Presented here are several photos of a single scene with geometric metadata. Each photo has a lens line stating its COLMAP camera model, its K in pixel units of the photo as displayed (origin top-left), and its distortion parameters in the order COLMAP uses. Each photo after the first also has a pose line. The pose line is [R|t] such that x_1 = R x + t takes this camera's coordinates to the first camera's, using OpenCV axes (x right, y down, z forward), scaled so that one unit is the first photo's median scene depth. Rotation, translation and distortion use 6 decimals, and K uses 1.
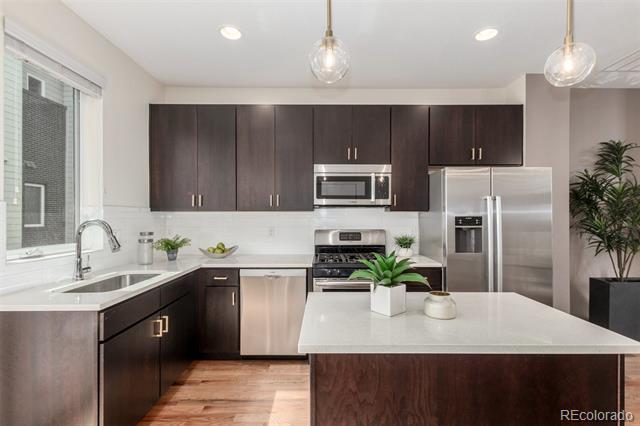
lens RADIAL K [[305.1, 0, 327.1], [0, 305.1, 212.6], [0, 0, 1]] dist [0.000548, -0.000050]
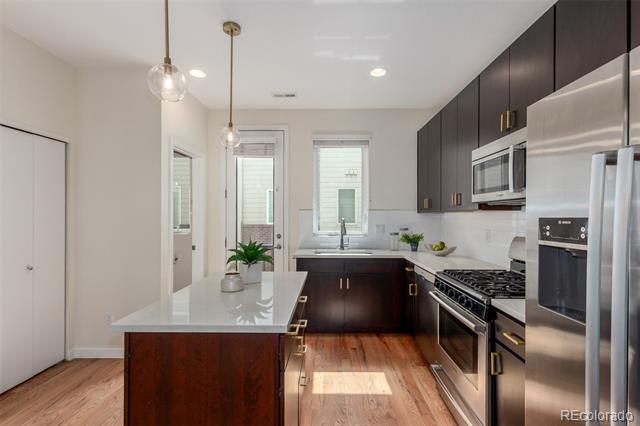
lens RADIAL K [[301.1, 0, 320.0], [0, 301.1, 213.0], [0, 0, 1]] dist [0.002157, -0.000005]
pose [[-0.029367, -0.009742, -0.999521, 0.749229], [0.004197, 0.999942, -0.009869, 0.008098], [0.999560, -0.004484, -0.029325, 0.636542]]
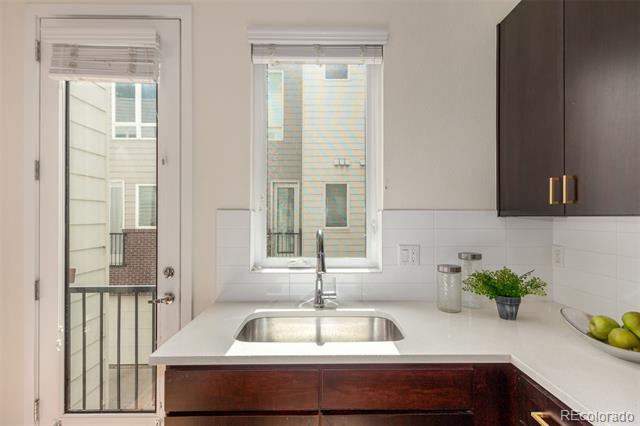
lens RADIAL K [[301.1, 0, 320.0], [0, 301.1, 213.0], [0, 0, 1]] dist [0.002157, -0.000005]
pose [[-0.000043, -0.012536, -0.999921, -0.031588], [0.003865, 0.999914, -0.012536, -0.004816], [0.999993, -0.003865, 0.000005, 0.695837]]
